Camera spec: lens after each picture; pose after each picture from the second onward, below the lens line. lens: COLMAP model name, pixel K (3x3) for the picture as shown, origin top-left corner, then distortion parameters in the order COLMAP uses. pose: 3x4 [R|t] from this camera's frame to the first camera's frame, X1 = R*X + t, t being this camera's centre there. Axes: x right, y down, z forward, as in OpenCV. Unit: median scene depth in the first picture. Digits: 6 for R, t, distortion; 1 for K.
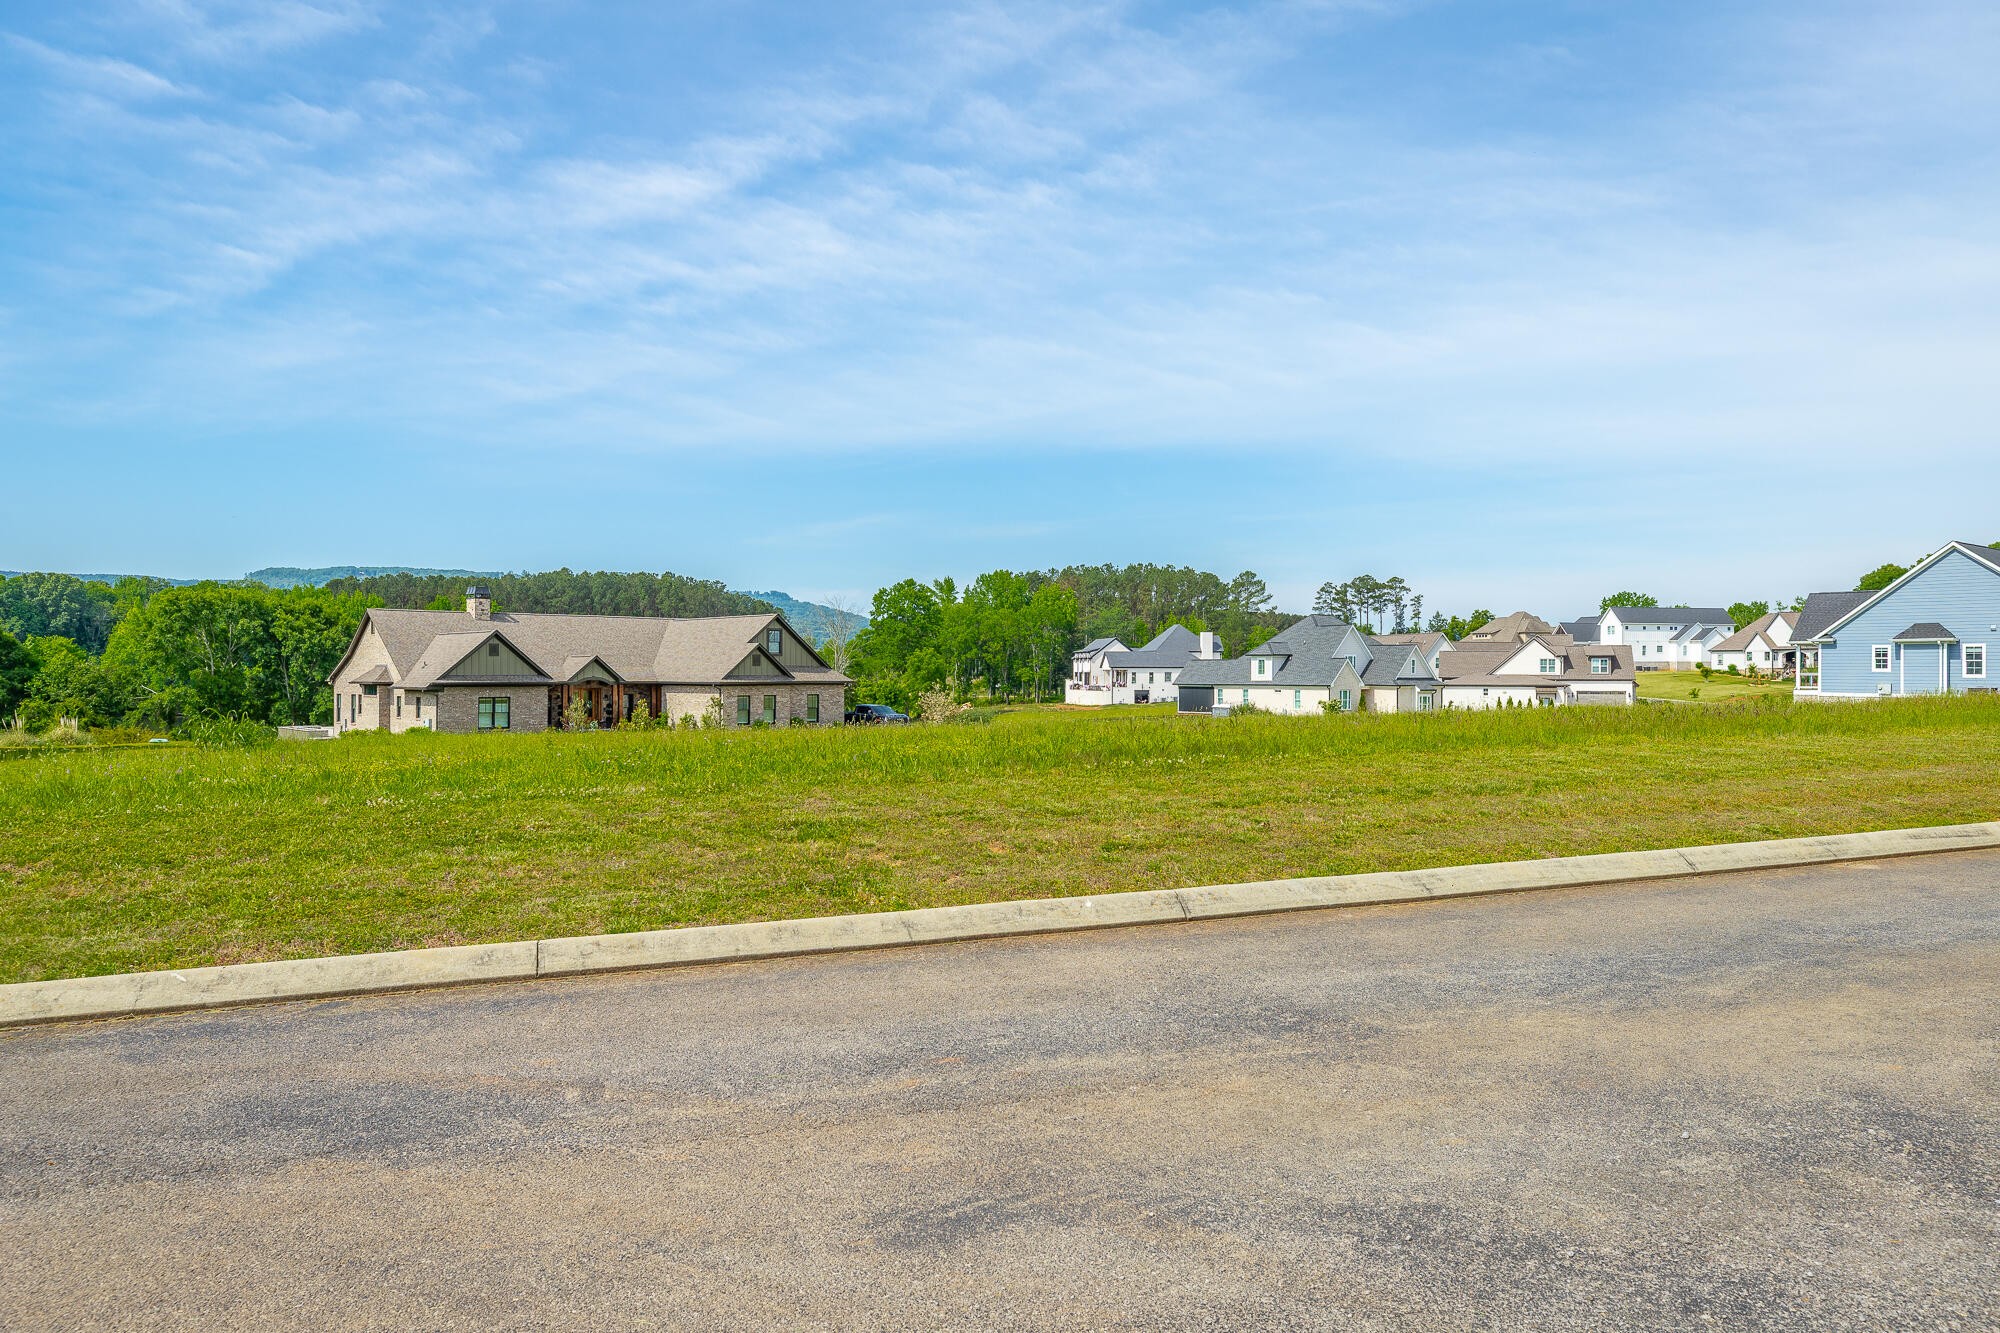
lens RADIAL K [[1322.7, 0, 995.9], [0, 1322.7, 667.8], [0, 0, 1]] dist [0.010757, 0.004812]
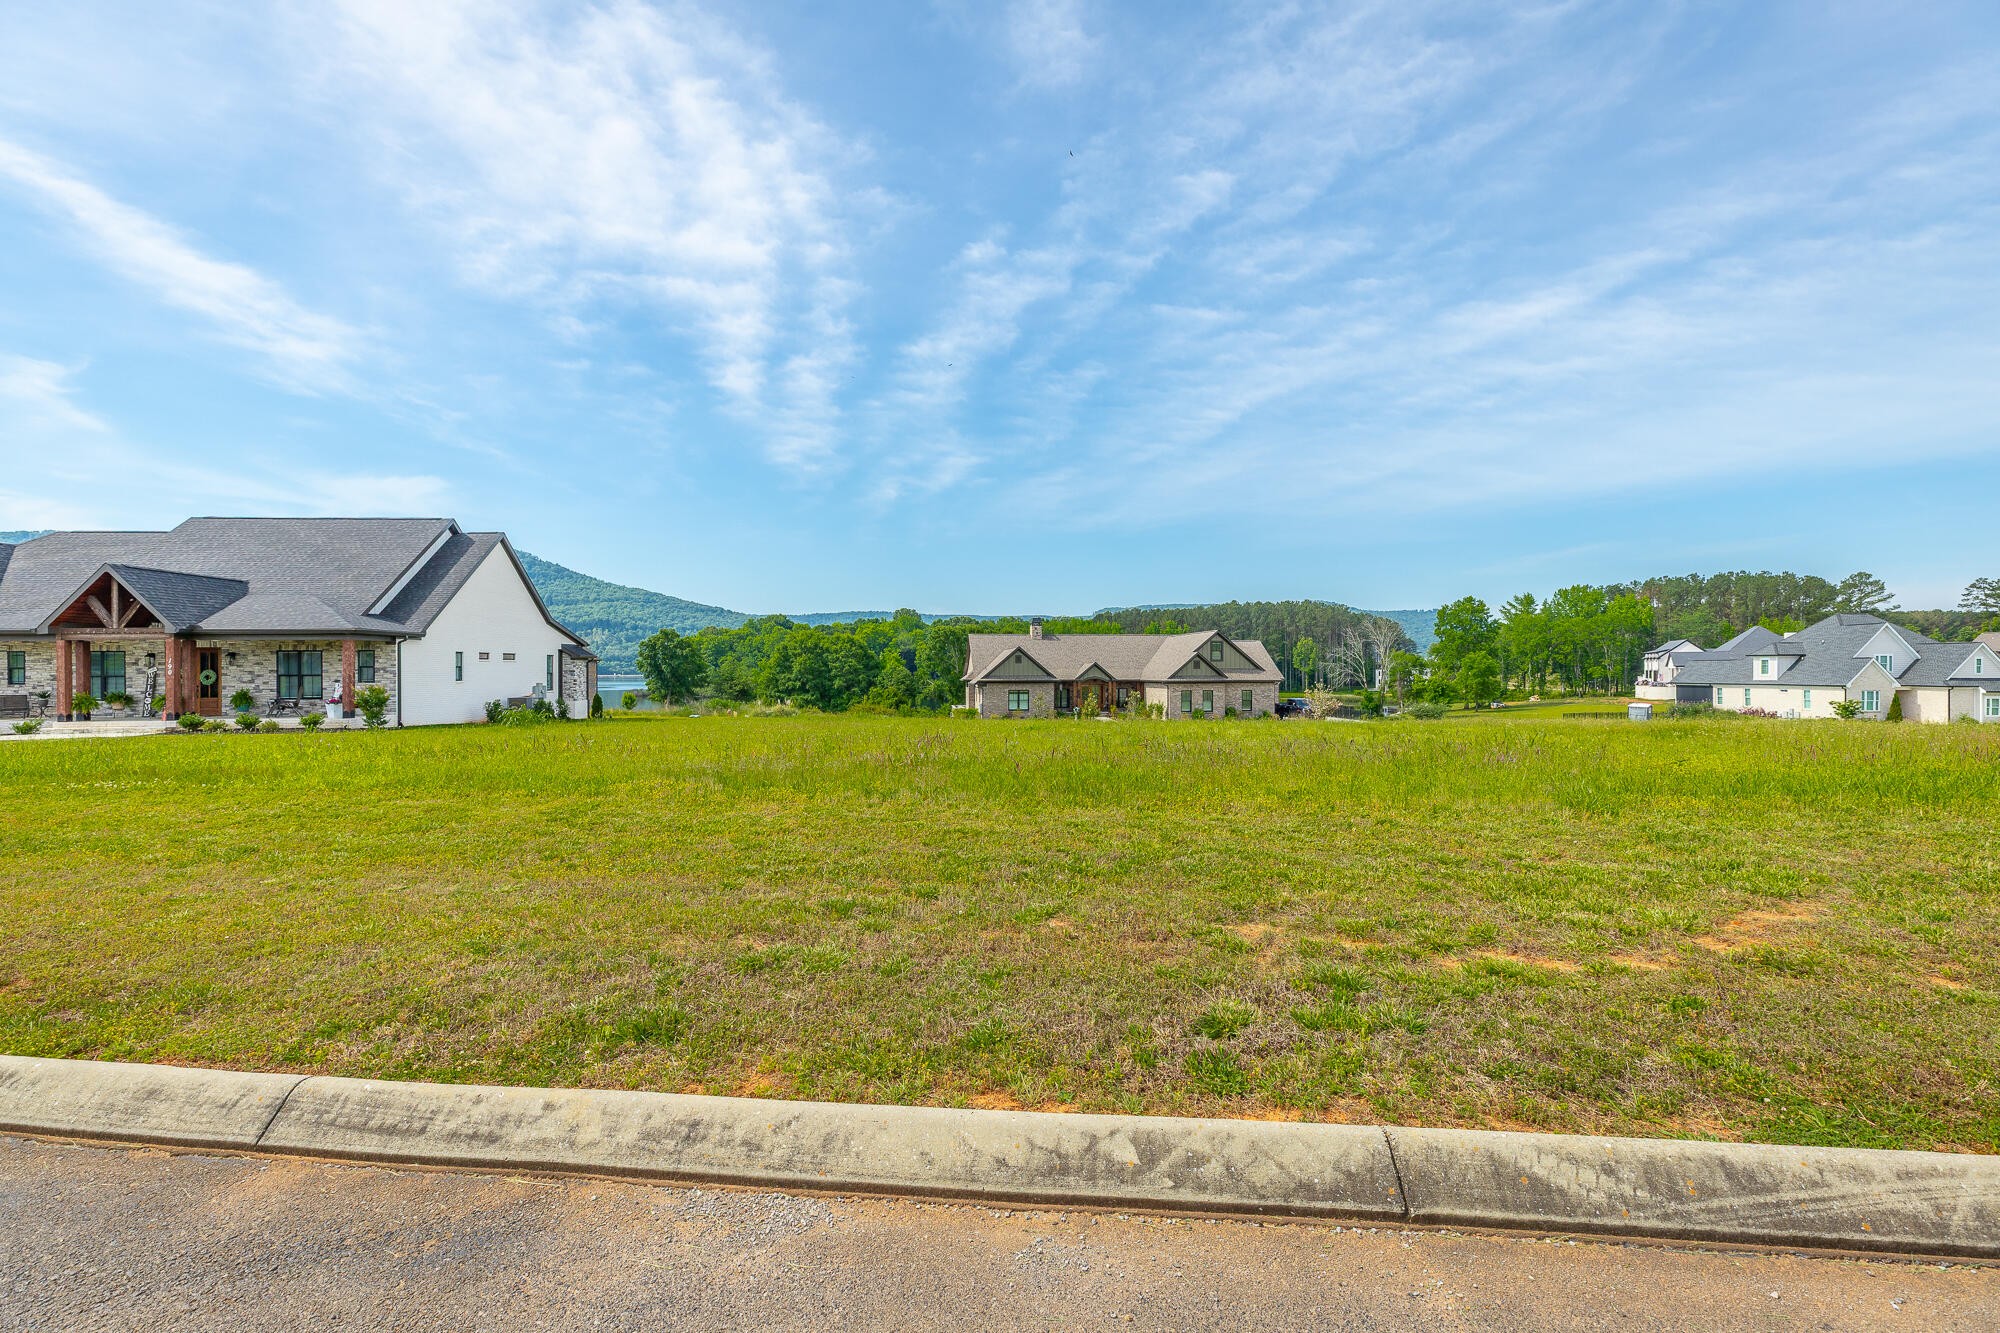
lens RADIAL K [[895.2, 0, 1003.8], [0, 895.2, 656.4], [0, 0, 1]] dist [0.010517, -0.000902]
pose [[0.815217, -0.010502, -0.579061, 0.105506], [0.003920, 0.999913, -0.012615, -0.001851], [0.579143, 0.008014, 0.815187, 0.075380]]
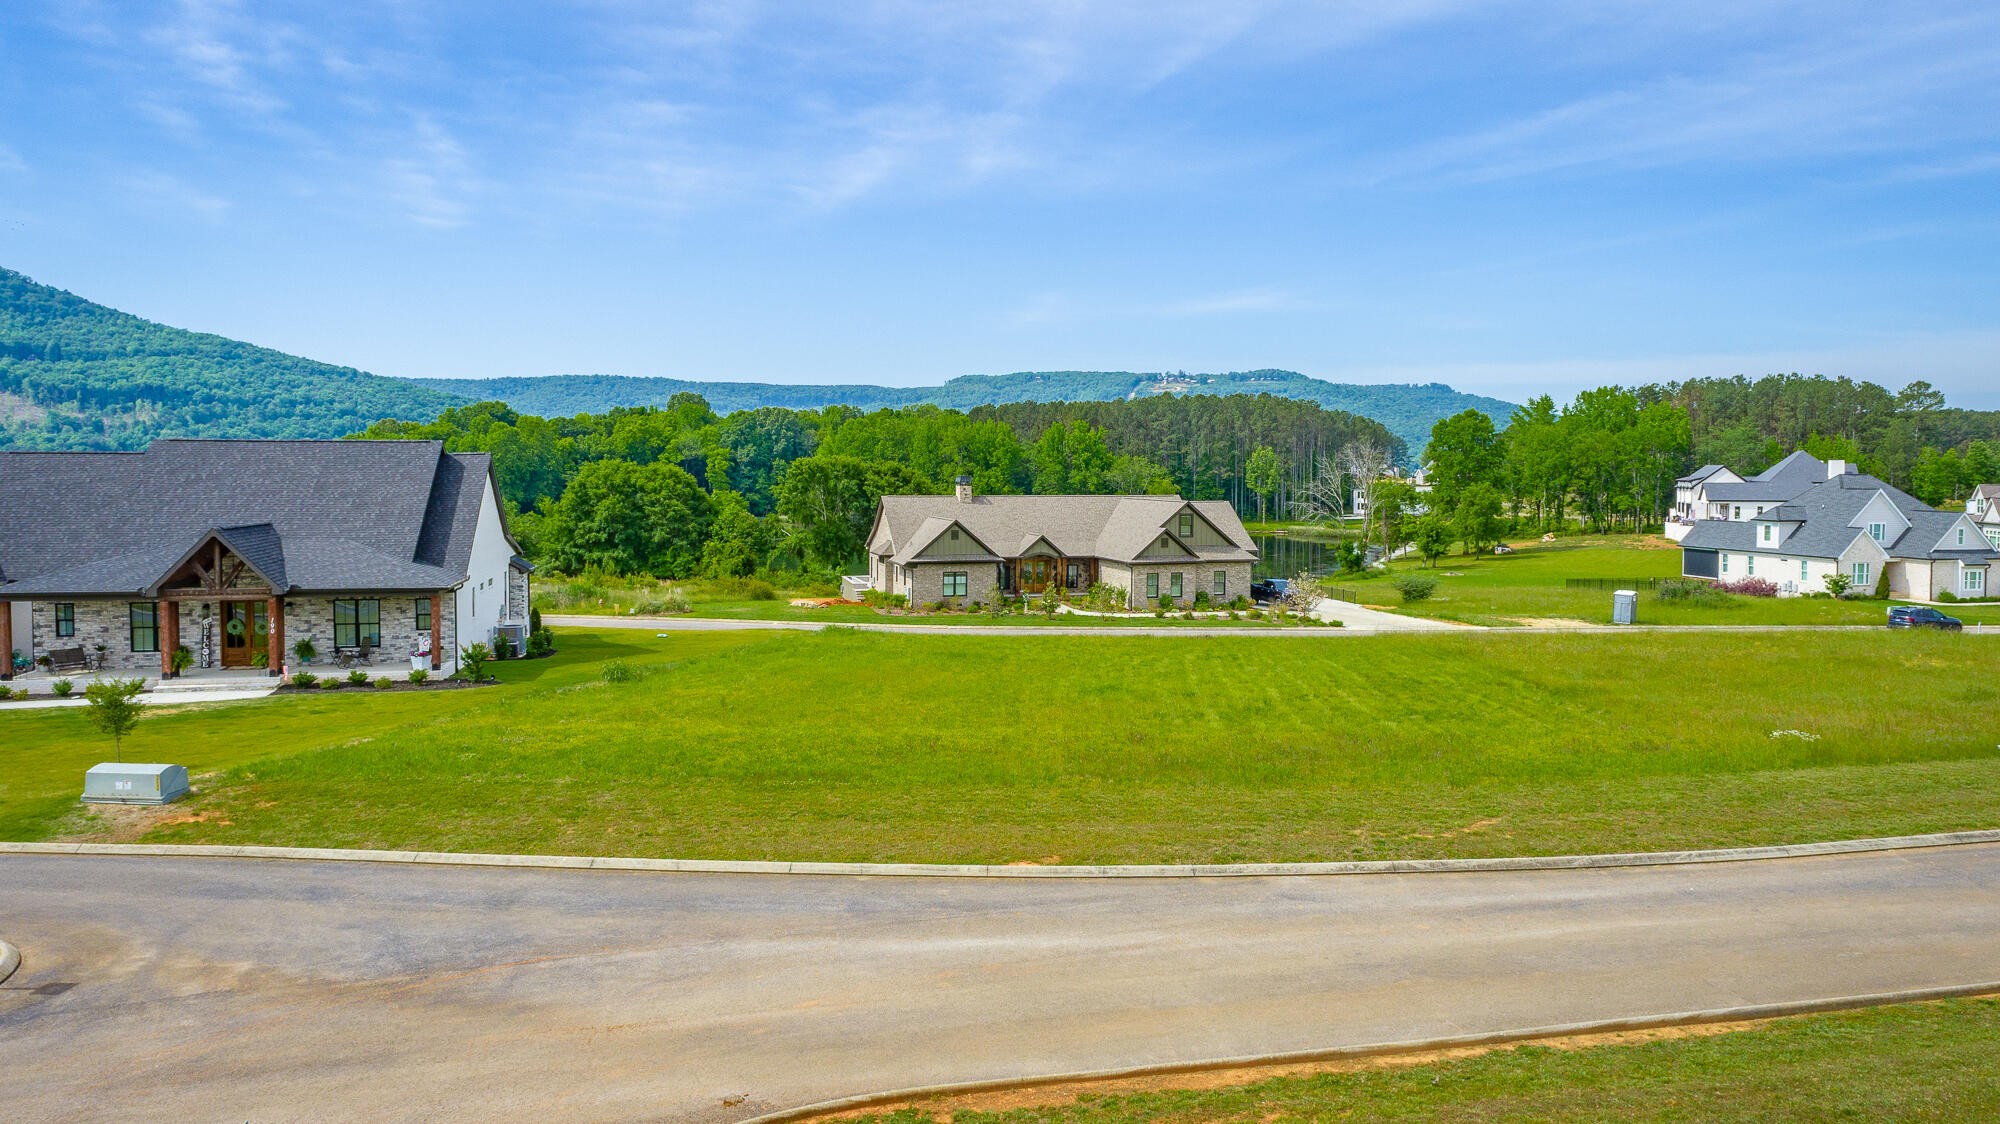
lens RADIAL K [[1366.4, 0, 996.7], [0, 1366.4, 491.2], [0, 0, 1]] dist [-0.020923, 0.012047]
pose [[0.887628, 0.008334, -0.460486, 0.135151], [0.000974, 0.999800, 0.019973, -0.041986], [0.460561, -0.018178, 0.887442, -0.077513]]
